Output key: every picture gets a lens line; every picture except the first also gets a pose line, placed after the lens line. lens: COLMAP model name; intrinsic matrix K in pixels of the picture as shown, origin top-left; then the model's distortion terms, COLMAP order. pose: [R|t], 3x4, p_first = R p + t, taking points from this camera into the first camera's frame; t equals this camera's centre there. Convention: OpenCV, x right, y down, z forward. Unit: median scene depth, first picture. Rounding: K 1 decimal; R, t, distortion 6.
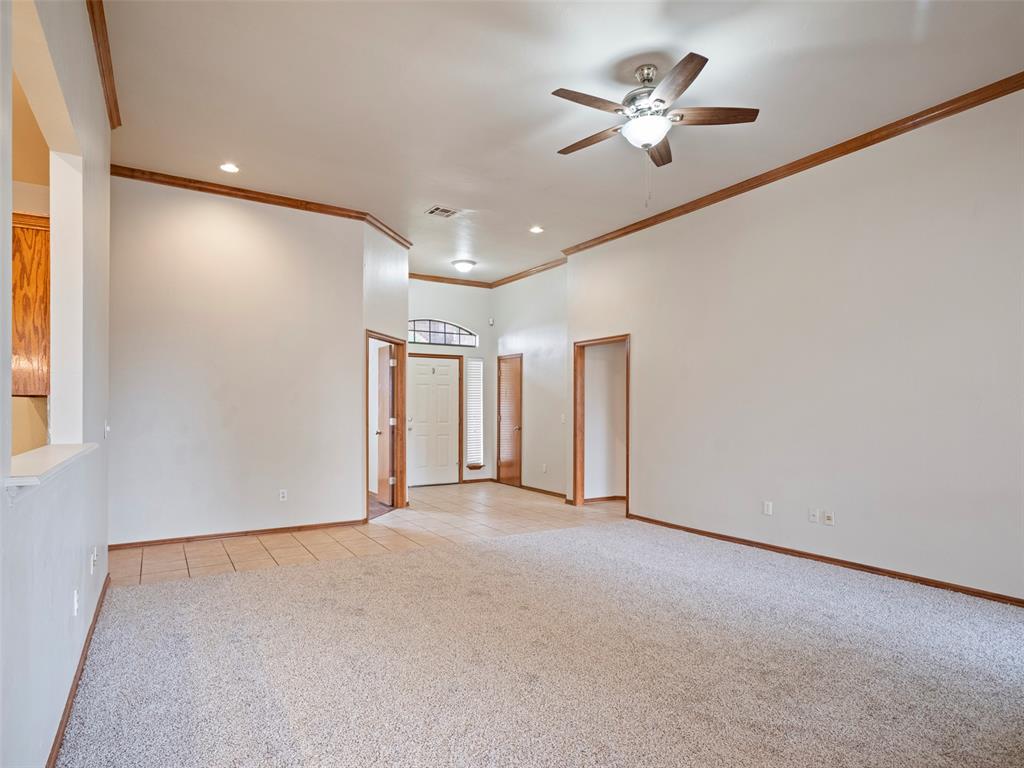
lens RADIAL K [[569.5, 0, 507.1], [0, 569.5, 406.3], [0, 0, 1]] dist [-0.005935, -0.000137]
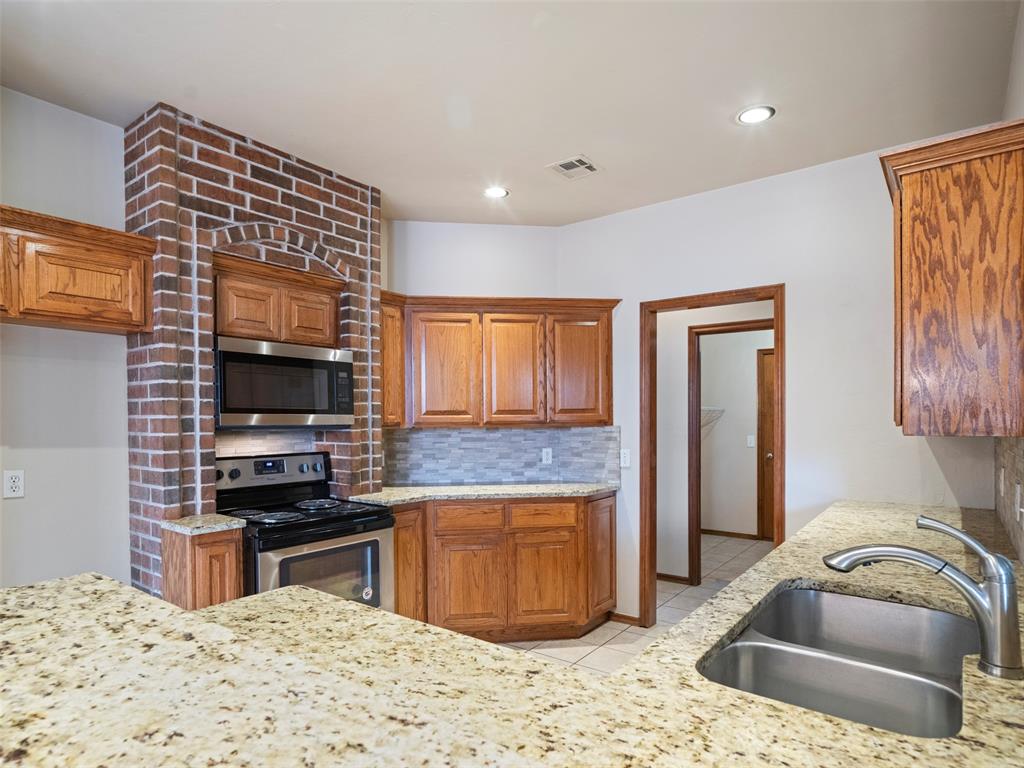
lens RADIAL K [[580.9, 0, 509.8], [0, 580.9, 427.8], [0, 0, 1]] dist [-0.005920, 0.000028]
pose [[0.362261, 0.011669, -0.932004, -0.171776], [0.006517, 0.999865, 0.015051, -0.015363], [0.932054, -0.011526, 0.362136, 0.114197]]
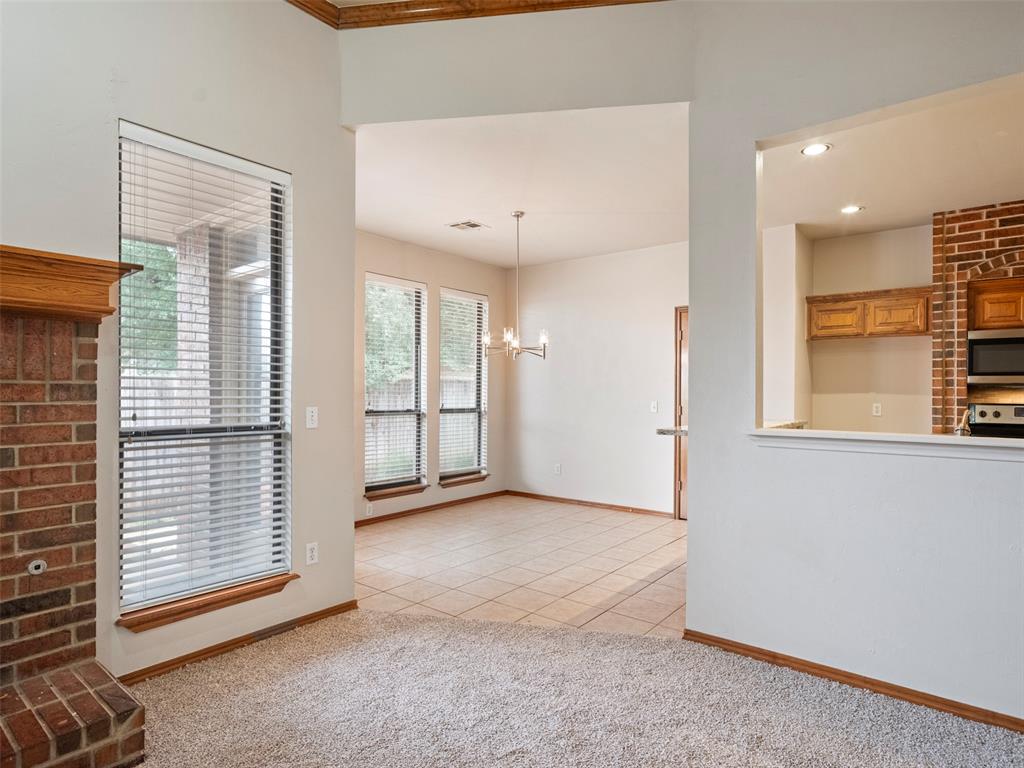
lens RADIAL K [[576.3, 0, 508.3], [0, 576.3, 389.5], [0, 0, 1]] dist [-0.003024, 0.000398]
pose [[-0.942401, -0.007175, -0.334408, 0.105635], [-0.005273, 0.999964, -0.006593, 0.001751], [0.334443, -0.004450, -0.942405, 0.506161]]
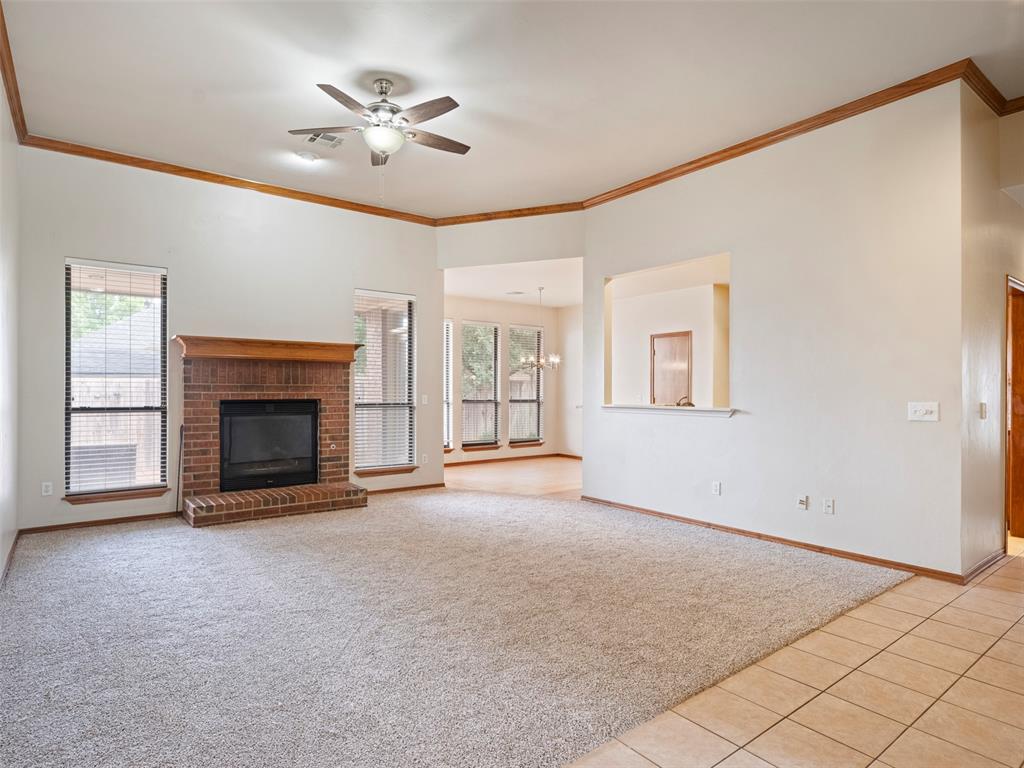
lens RADIAL K [[571.8, 0, 506.9], [0, 571.8, 387.2], [0, 0, 1]] dist [-0.004654, 0.000513]
pose [[-0.995495, -0.004744, -0.094693, 0.052027], [-0.004106, 0.999968, -0.006923, 0.005265], [0.094723, -0.006503, -0.995482, 1.044107]]
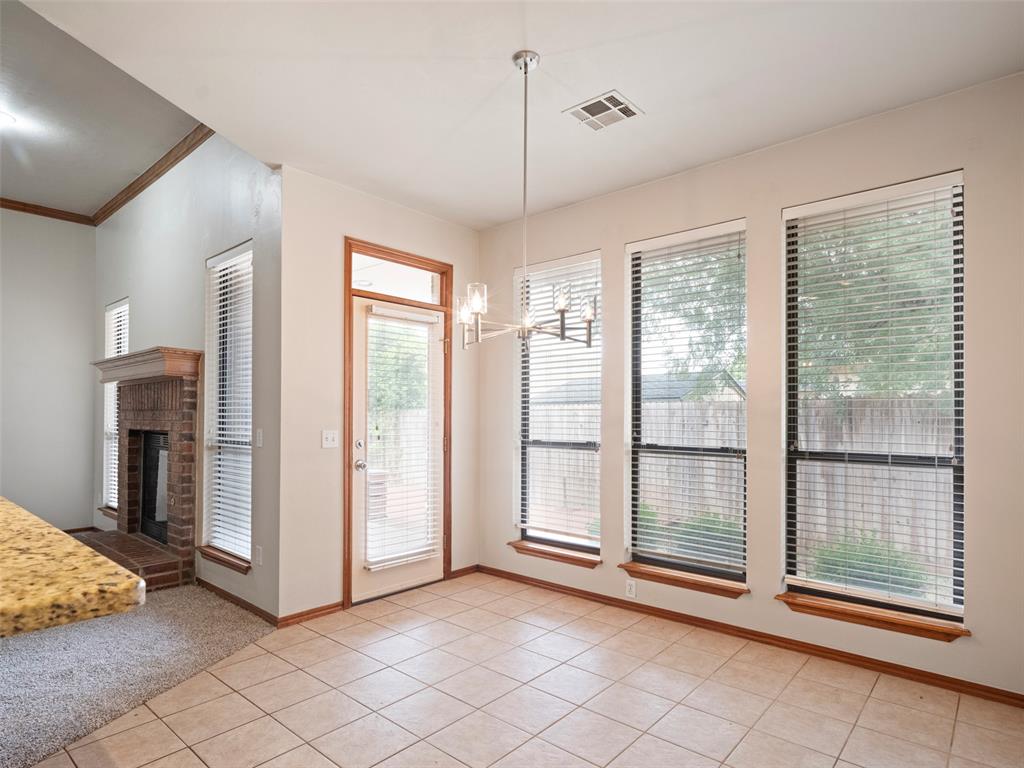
lens RADIAL K [[574.0, 0, 509.0], [0, 574.0, 414.3], [0, 0, 1]] dist [-0.007552, 0.000471]
pose [[-0.294717, 0.000856, 0.955584, -0.442032], [-0.006415, 0.999975, -0.002874, 0.000716], [-0.955563, -0.006977, -0.294704, -0.015076]]
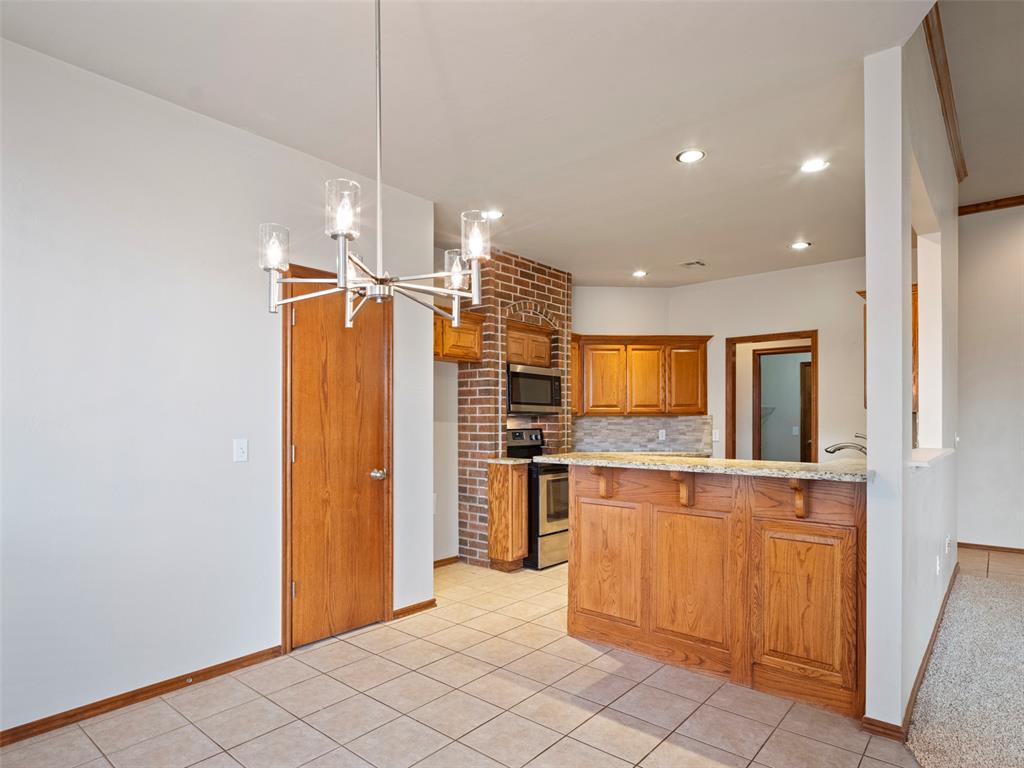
lens RADIAL K [[577.9, 0, 510.6], [0, 577.9, 421.9], [0, 0, 1]] dist [-0.008040, -0.001297]
pose [[0.306516, 0.000390, -0.951865, 0.083680], [0.002255, 0.999997, 0.001136, 0.000202], [0.951863, -0.002494, 0.306515, -0.140928]]
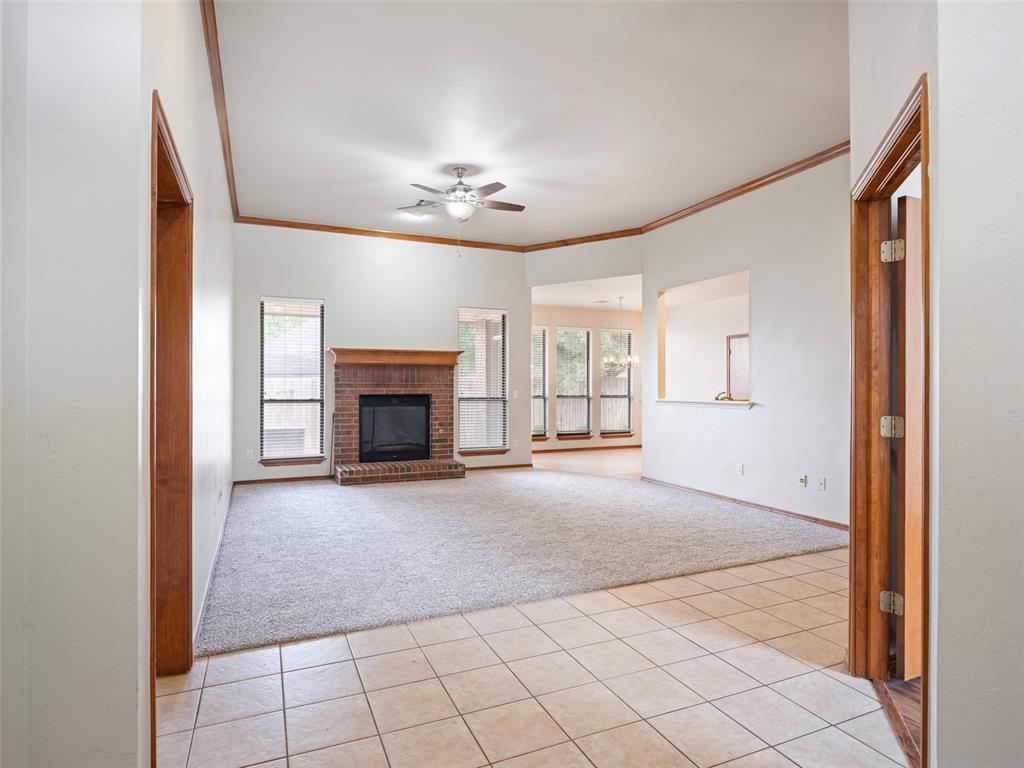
lens RADIAL K [[570.6, 0, 511.0], [0, 570.6, 377.9], [0, 0, 1]] dist [-0.008764, 0.001268]
pose [[-0.990863, -0.000466, 0.134875, -0.053189], [-0.002706, 0.999861, -0.016430, 0.004703], [-0.134848, -0.016645, -0.990726, 1.240209]]
